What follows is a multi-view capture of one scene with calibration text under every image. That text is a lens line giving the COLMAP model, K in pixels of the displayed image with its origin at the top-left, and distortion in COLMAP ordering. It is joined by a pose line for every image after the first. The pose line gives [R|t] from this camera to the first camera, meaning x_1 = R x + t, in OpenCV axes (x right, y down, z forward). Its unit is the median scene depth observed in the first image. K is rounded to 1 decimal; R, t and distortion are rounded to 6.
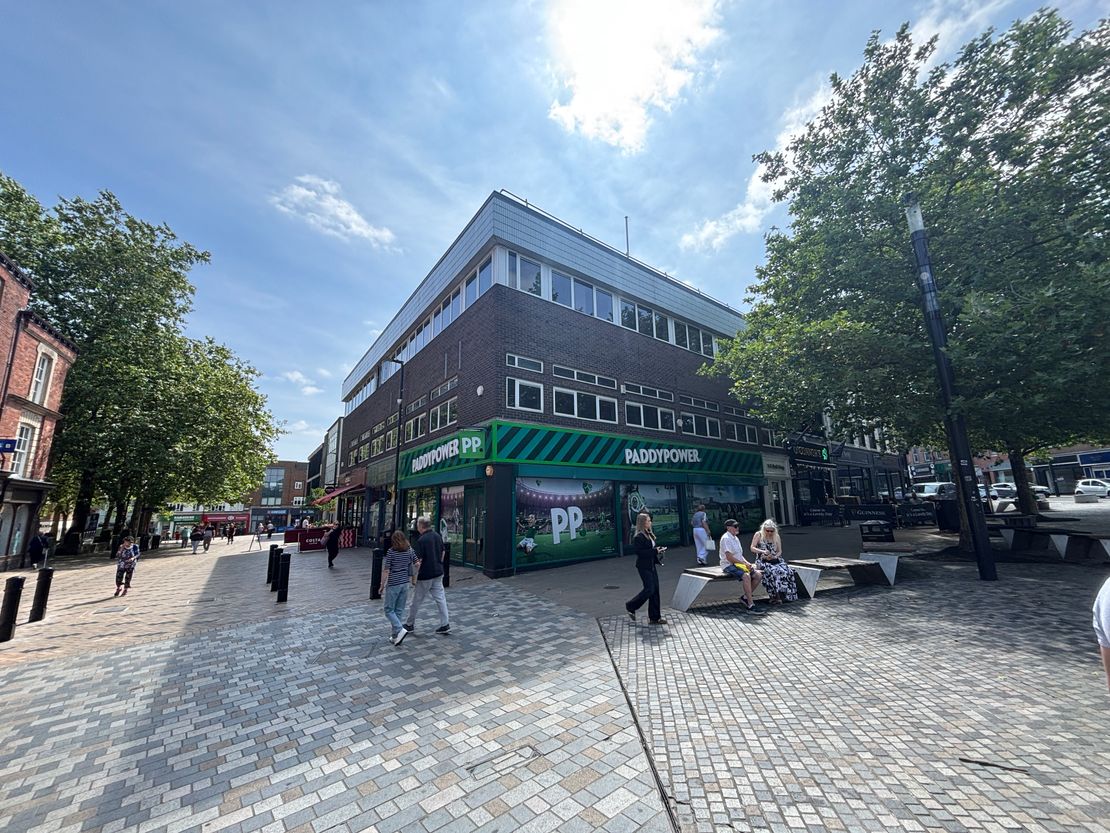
lens RADIAL K [[444.7, 0, 555.0], [0, 444.7, 416.5], [0, 0, 1]] dist [0.000426, 0.000010]
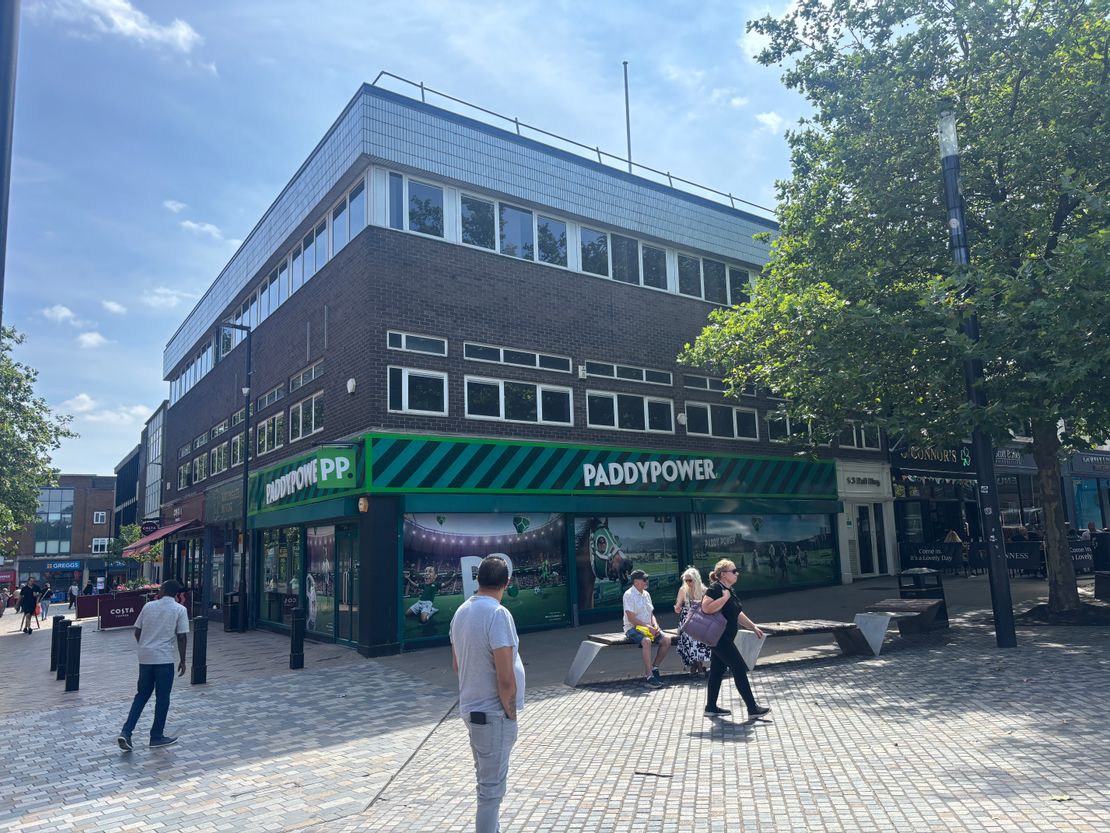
lens RADIAL K [[830.7, 0, 555.0], [0, 830.7, 416.5], [0, 0, 1]] dist [0.037876, -0.042751]
pose [[0.999573, -0.019353, -0.021895, 0.150932], [0.020321, 0.998785, 0.044886, -0.055907], [0.020999, -0.045311, 0.998752, -0.233923]]
